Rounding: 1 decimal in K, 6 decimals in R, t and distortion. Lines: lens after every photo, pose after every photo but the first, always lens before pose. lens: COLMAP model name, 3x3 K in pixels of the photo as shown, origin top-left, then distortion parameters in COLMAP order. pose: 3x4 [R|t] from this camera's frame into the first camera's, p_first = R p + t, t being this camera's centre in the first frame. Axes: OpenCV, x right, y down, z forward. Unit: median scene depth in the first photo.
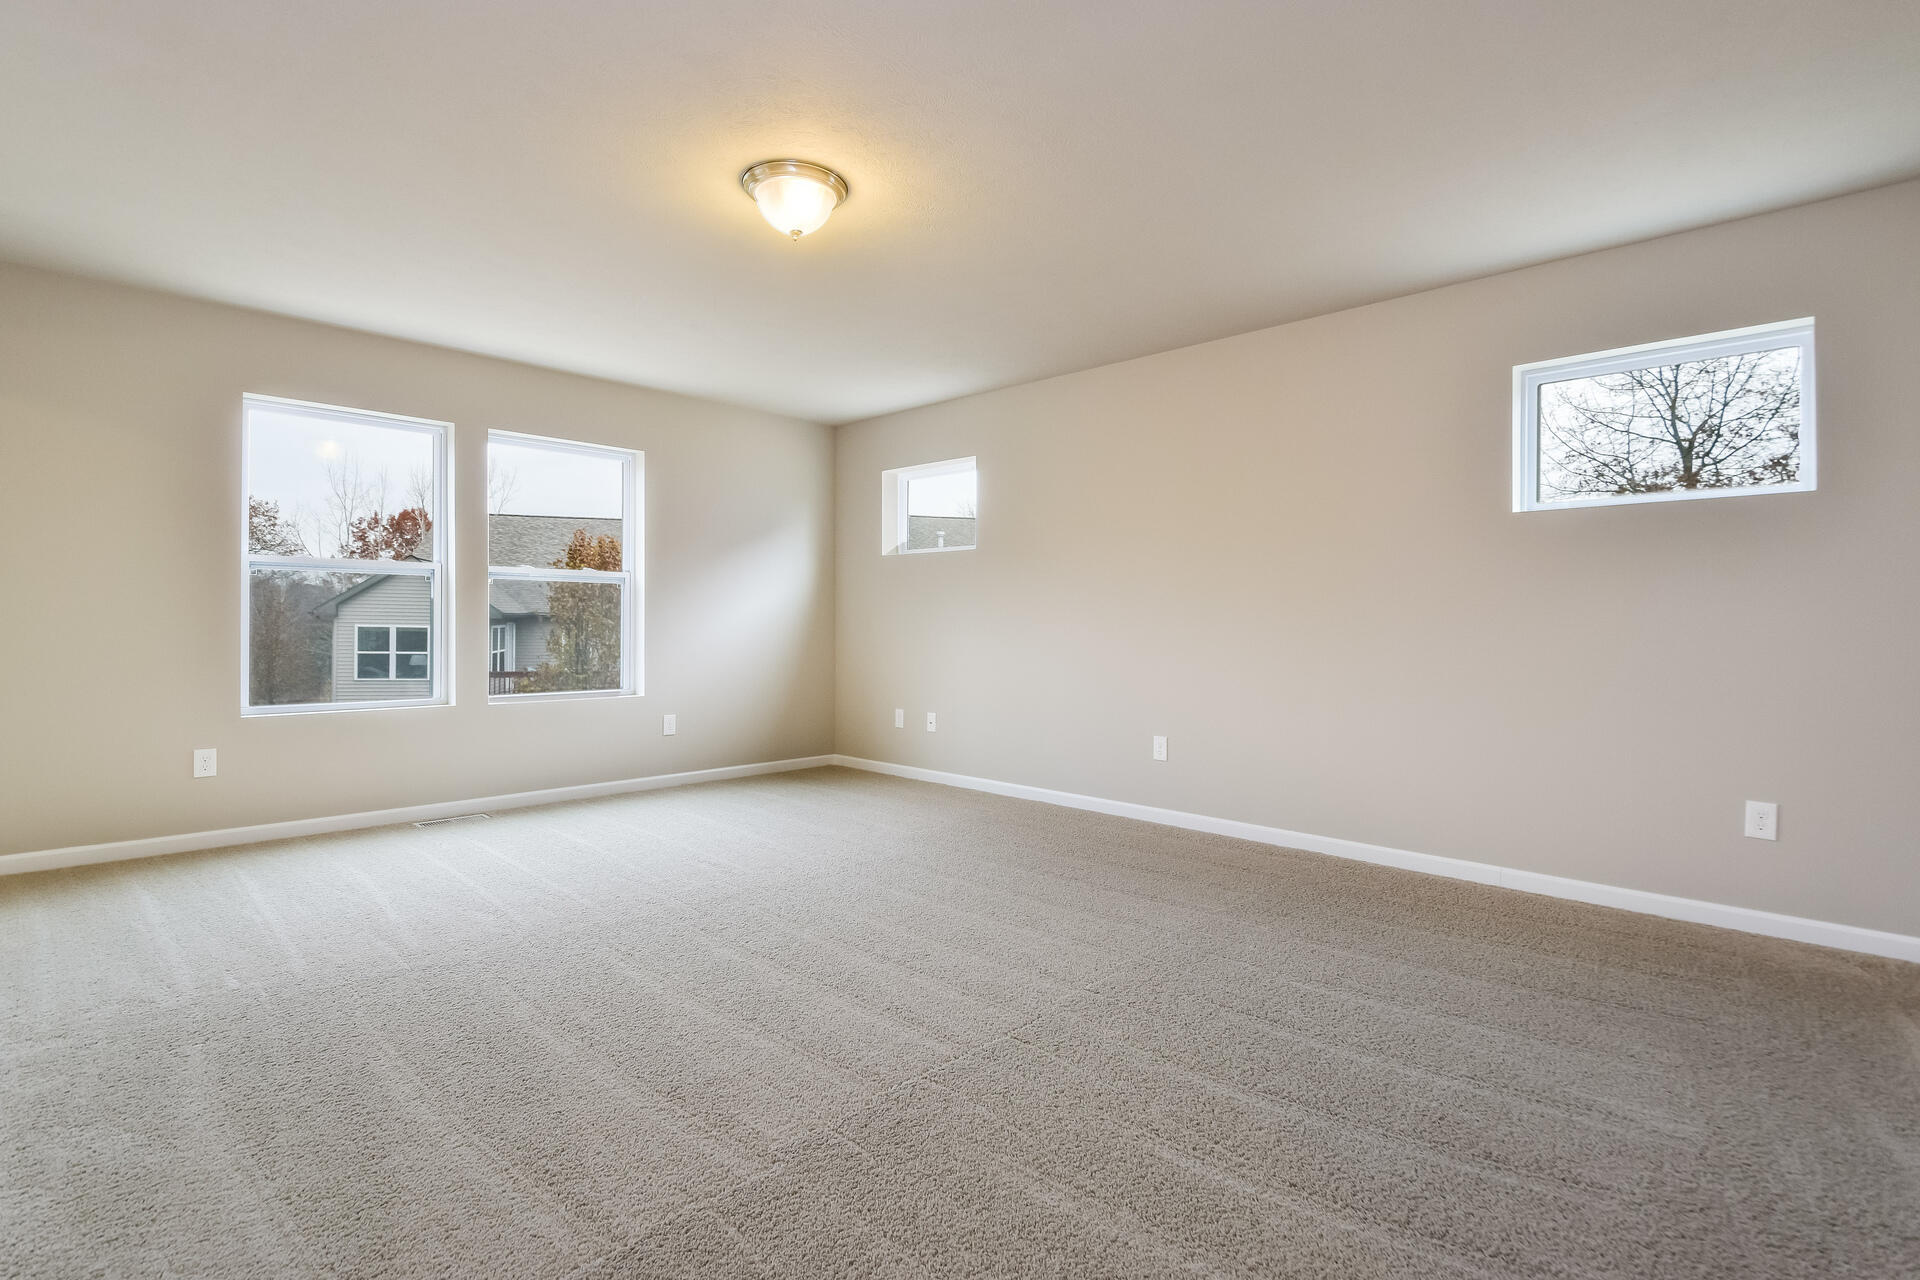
lens RADIAL K [[910.3, 0, 956.8], [0, 910.3, 618.3], [0, 0, 1]] dist [0.030029, 0.000032]
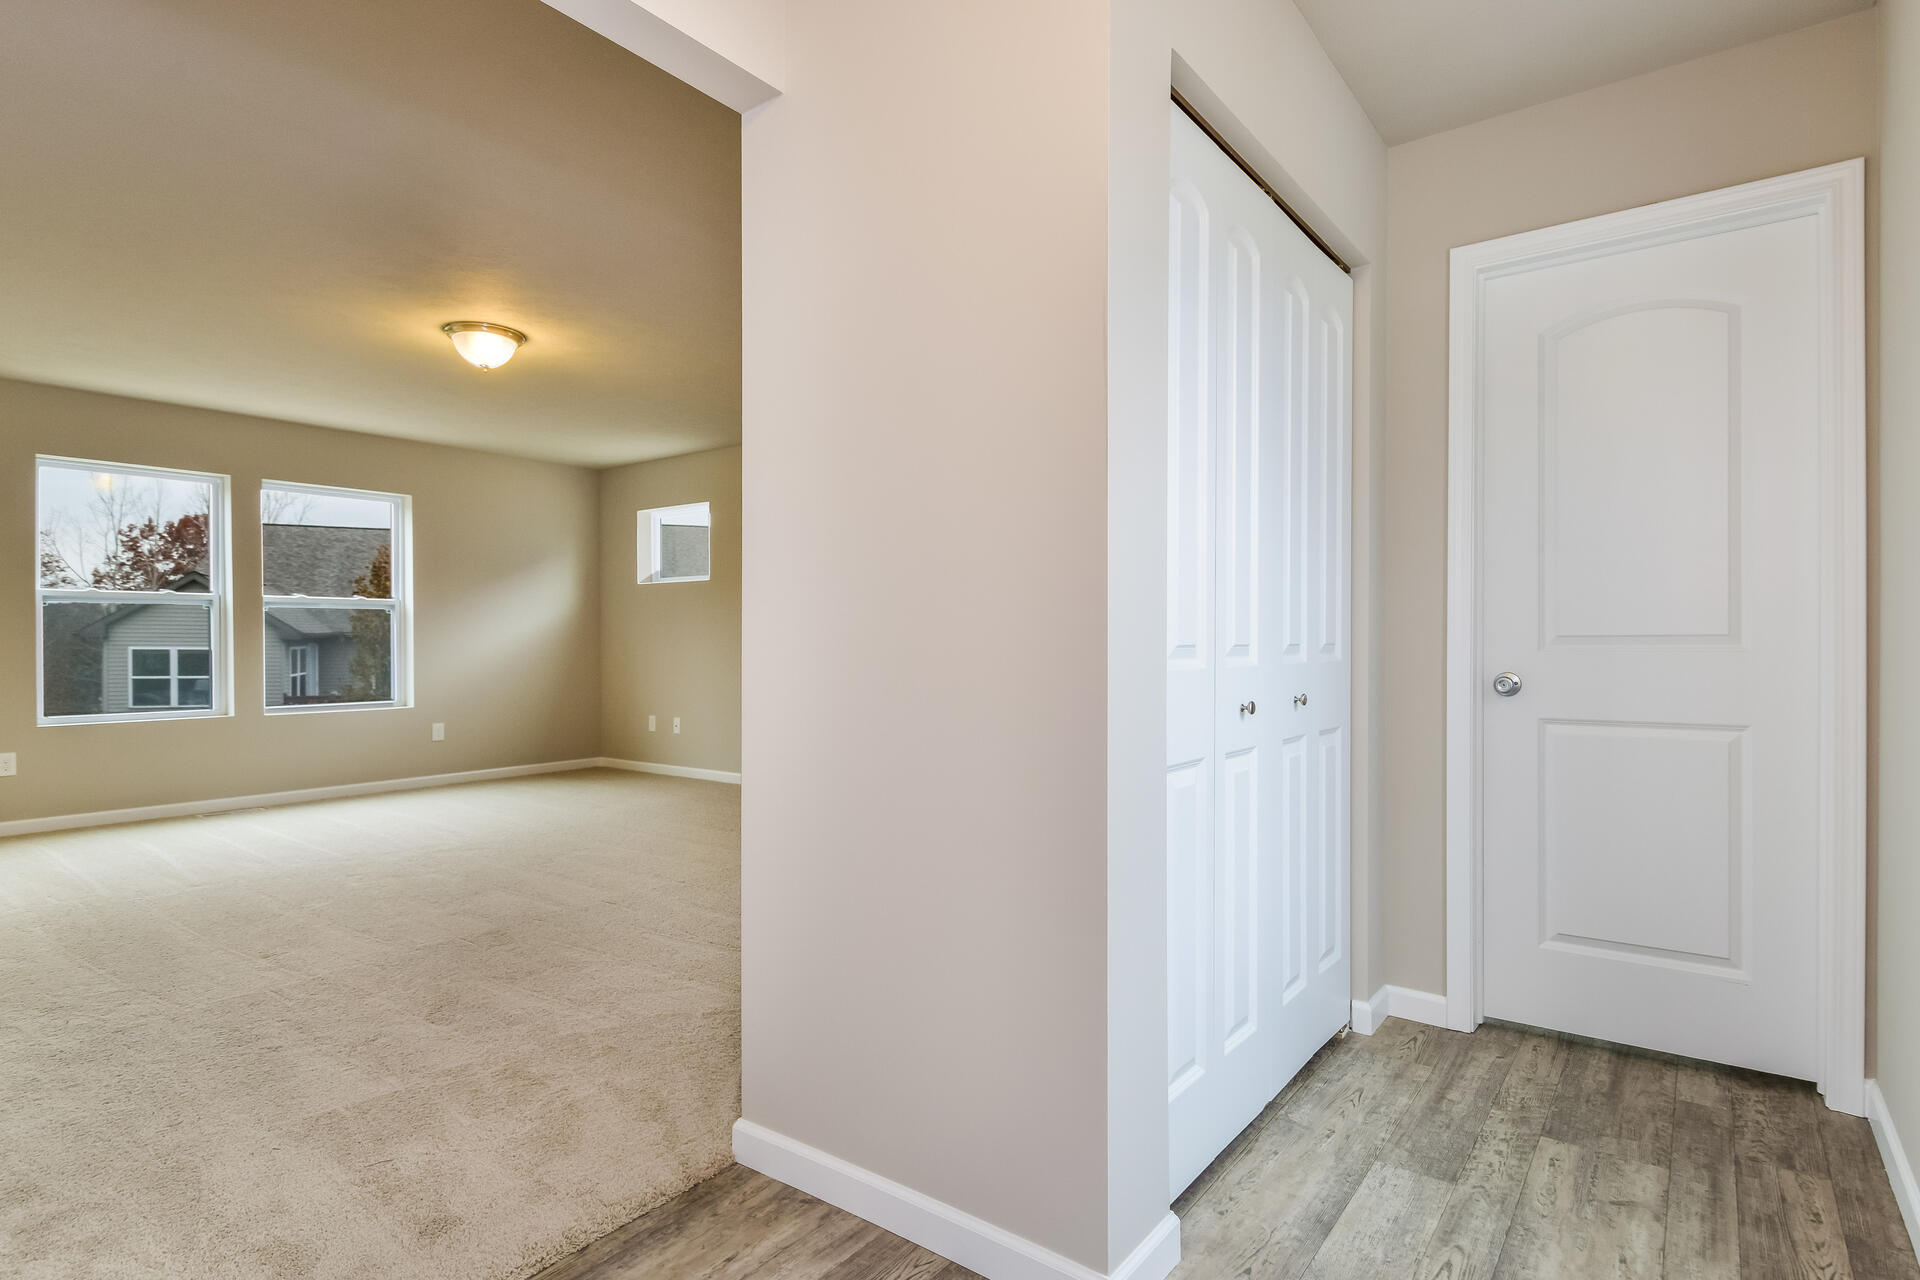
lens RADIAL K [[968.4, 0, 960.0], [0, 968.4, 640.0], [0, 0, 1]] dist [0.020045, -0.001904]
pose [[0.991919, -0.008197, 0.126610, 0.155752], [0.007411, 0.999950, 0.006676, -0.002380], [-0.126658, -0.005683, 0.991930, -0.256491]]
